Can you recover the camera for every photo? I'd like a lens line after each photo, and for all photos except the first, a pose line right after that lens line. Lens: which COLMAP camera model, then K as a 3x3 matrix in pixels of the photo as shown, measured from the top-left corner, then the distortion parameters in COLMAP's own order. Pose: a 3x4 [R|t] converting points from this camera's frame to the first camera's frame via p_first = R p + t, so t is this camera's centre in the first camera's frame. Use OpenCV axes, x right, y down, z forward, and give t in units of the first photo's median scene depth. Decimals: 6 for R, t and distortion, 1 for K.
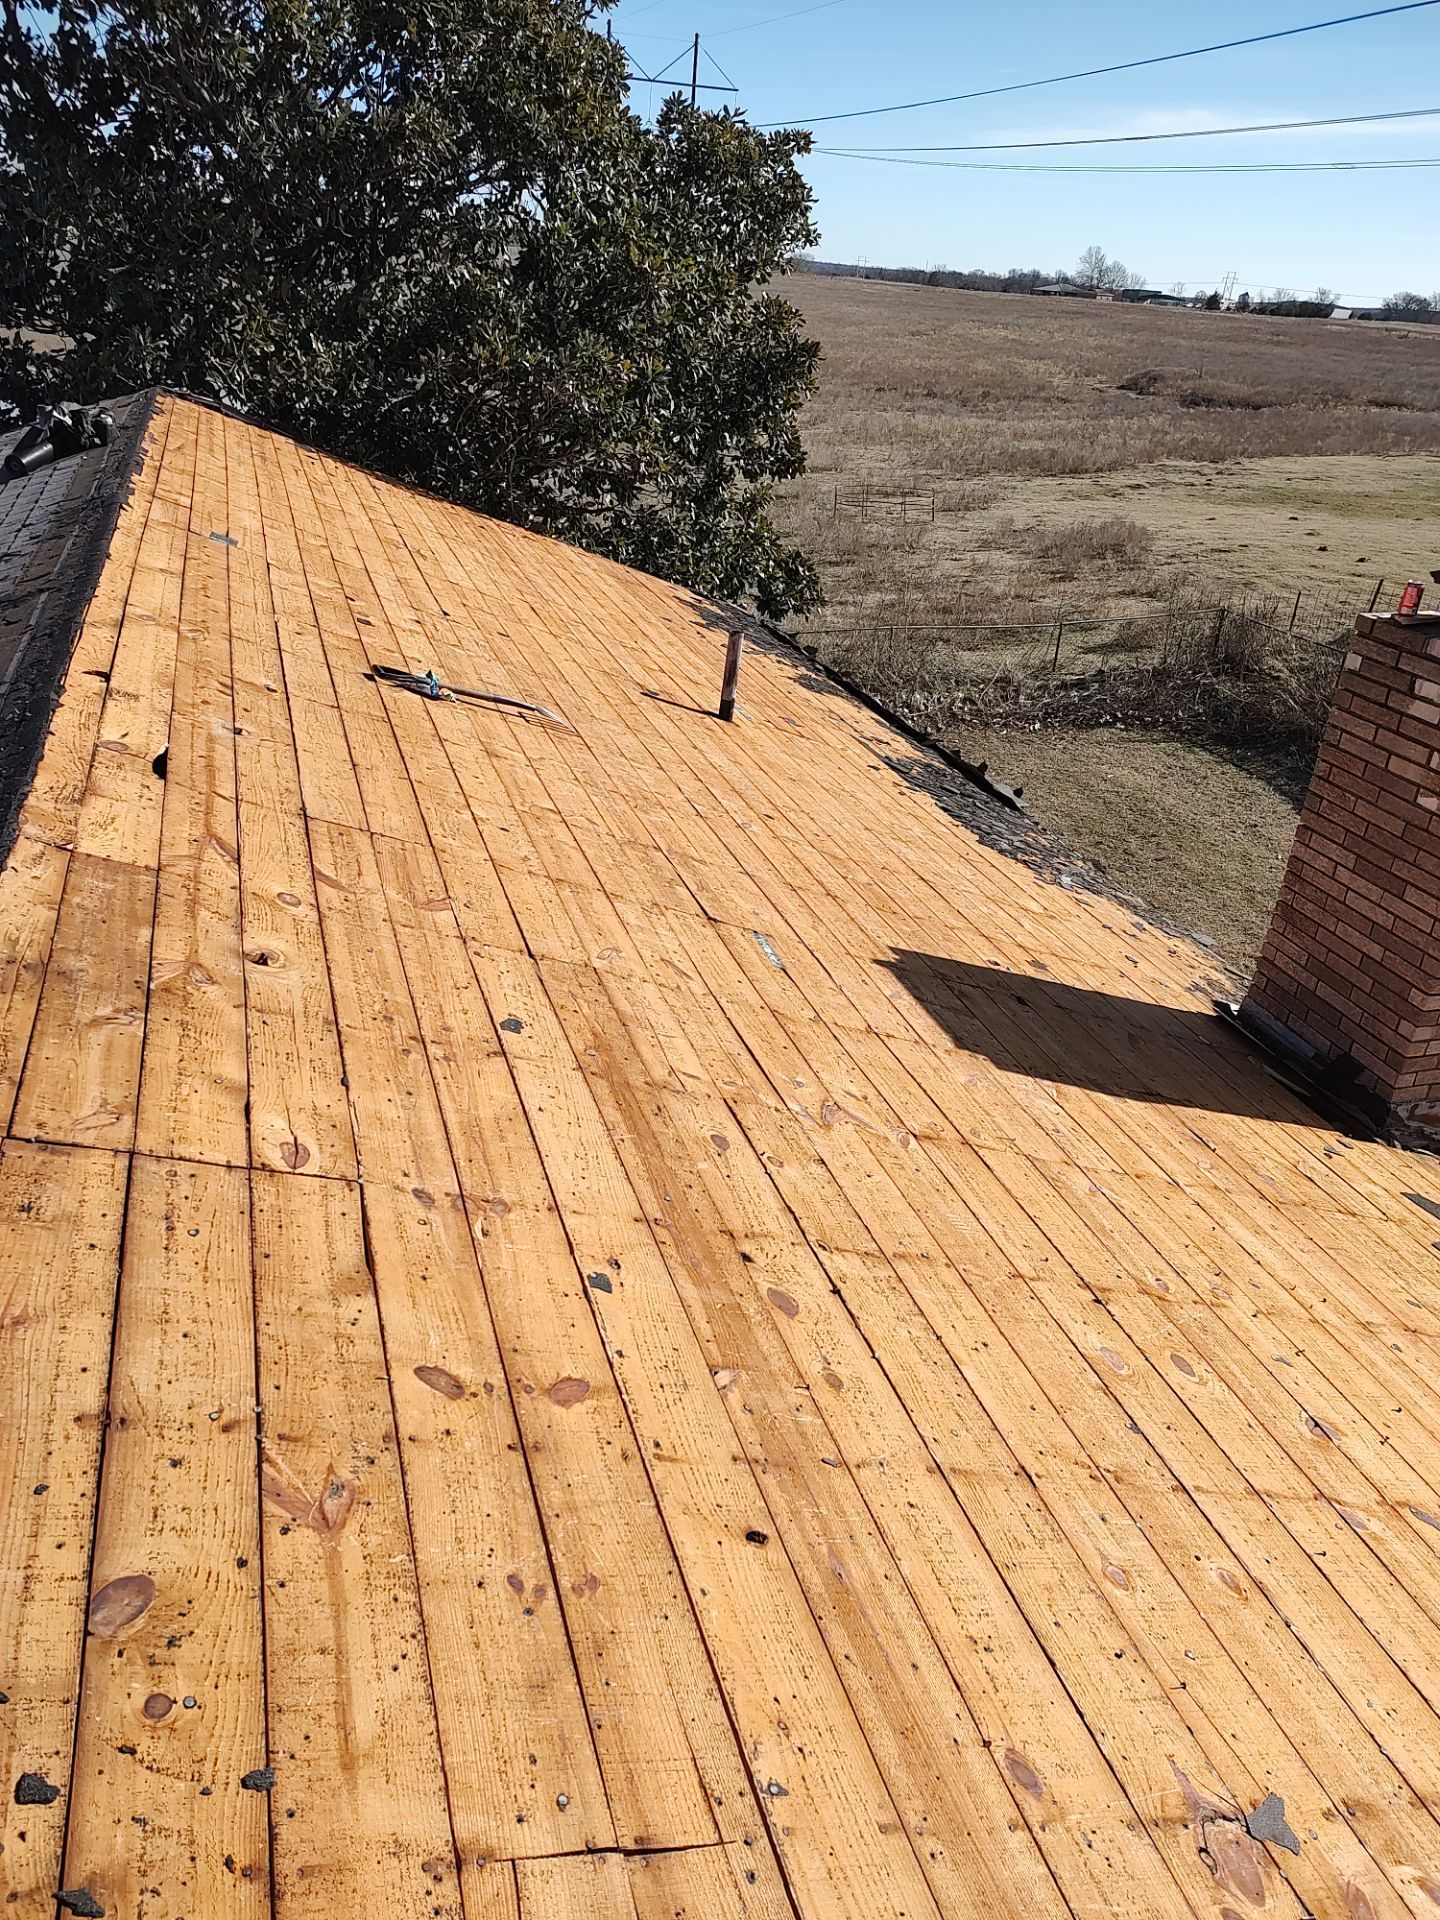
lens RADIAL K [[1372.9, 0, 720.0], [0, 1372.9, 960.0], [0, 0, 1]] dist [0.012307, -0.010591]
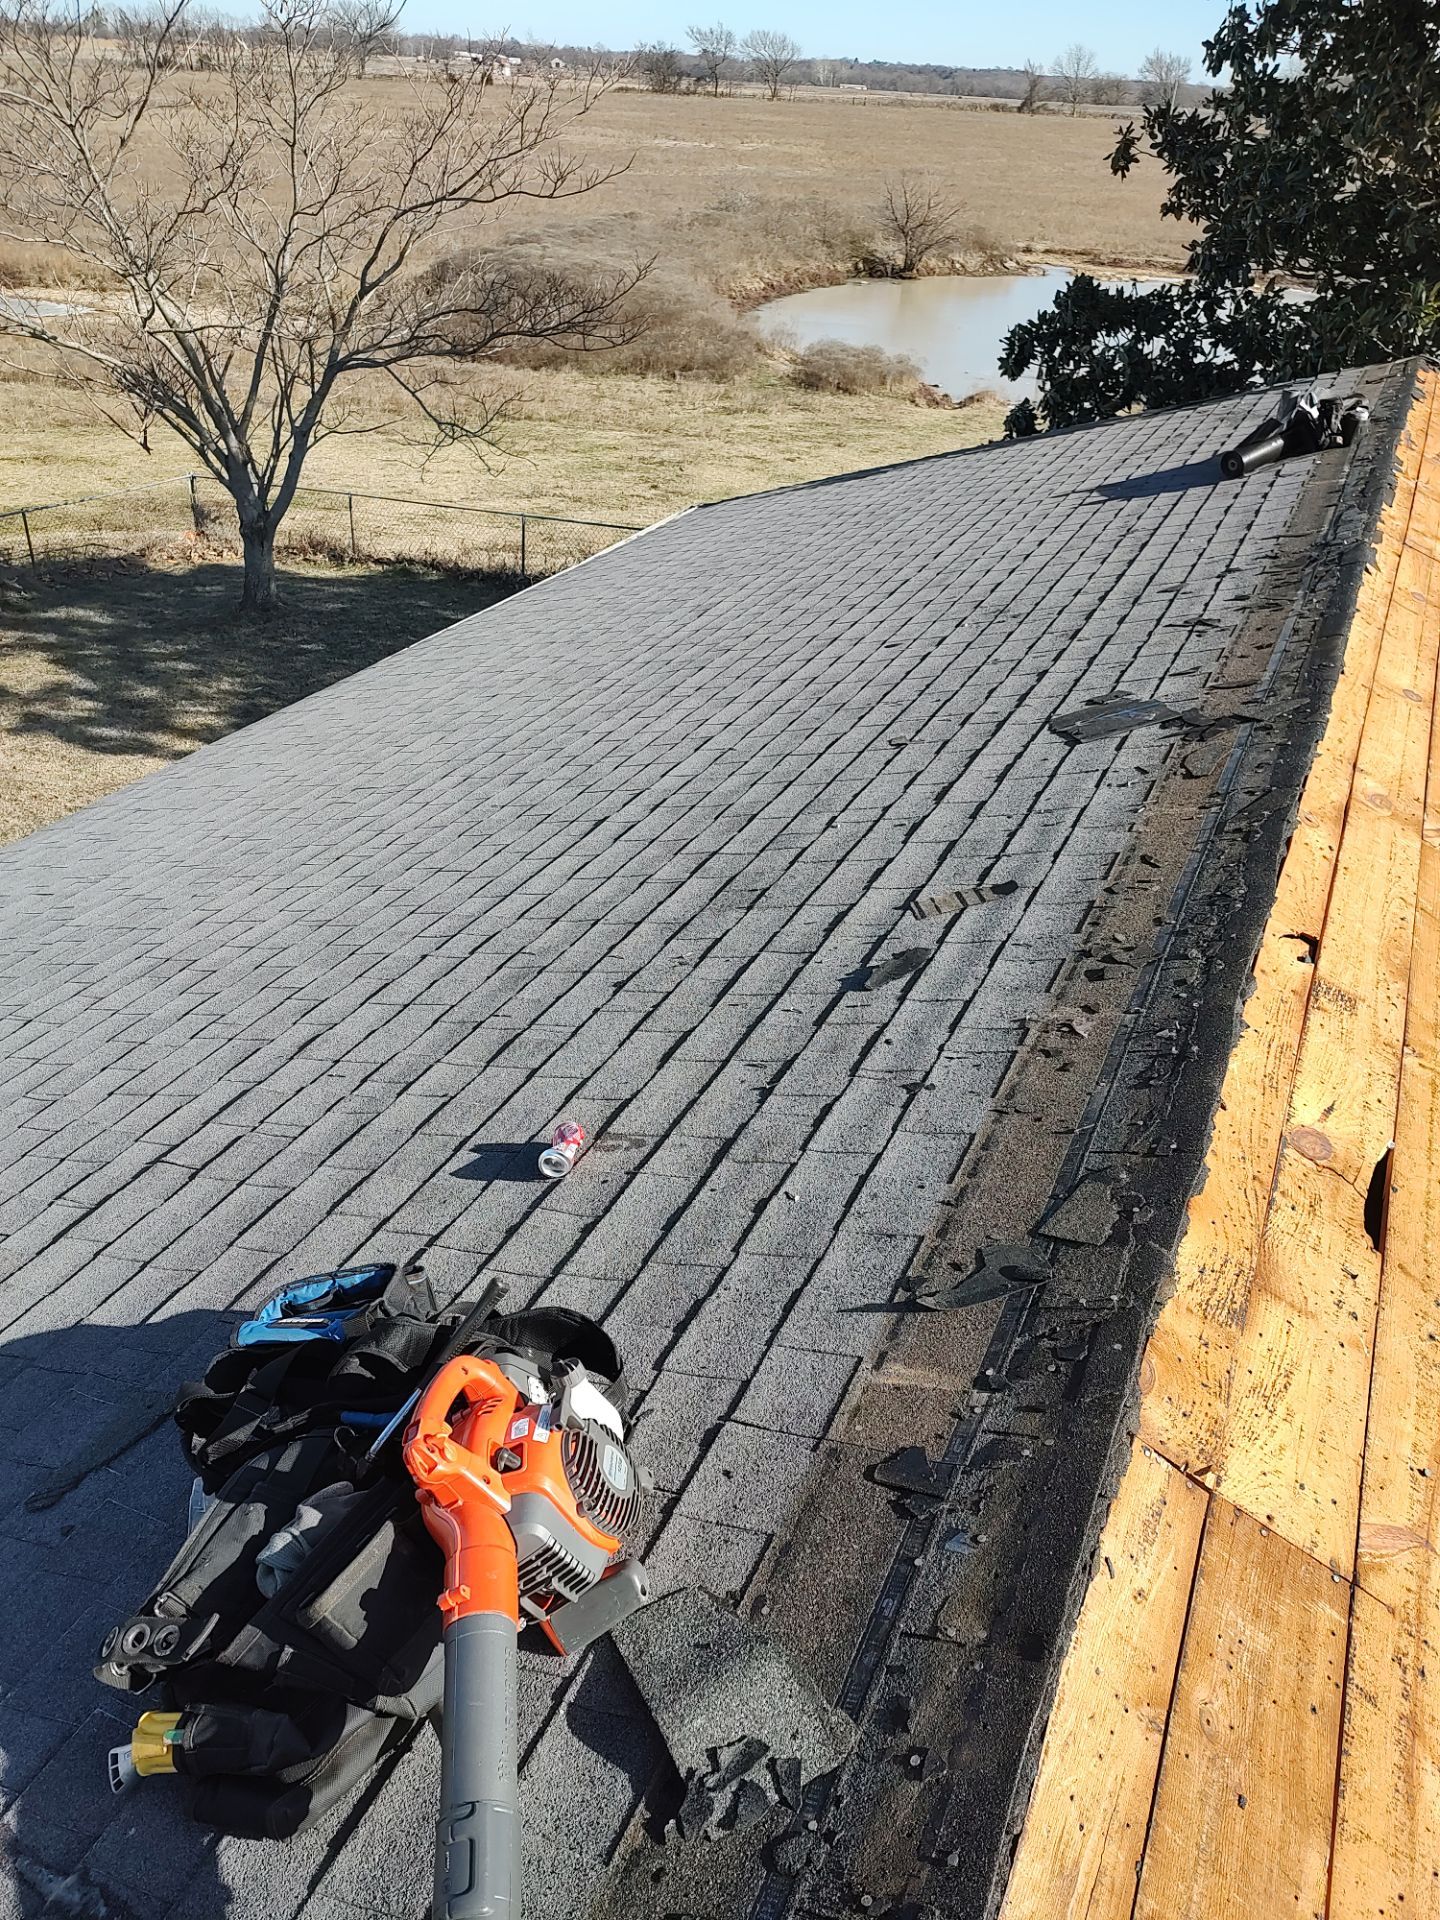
lens RADIAL K [[1372.9, 0, 720.0], [0, 1372.9, 960.0], [0, 0, 1]] dist [0.012307, -0.010591]
pose [[0.728065, 0.332270, -0.599598, -0.204276], [-0.299605, 0.940951, 0.157635, -0.168753], [0.616570, 0.064874, 0.784623, 0.260605]]
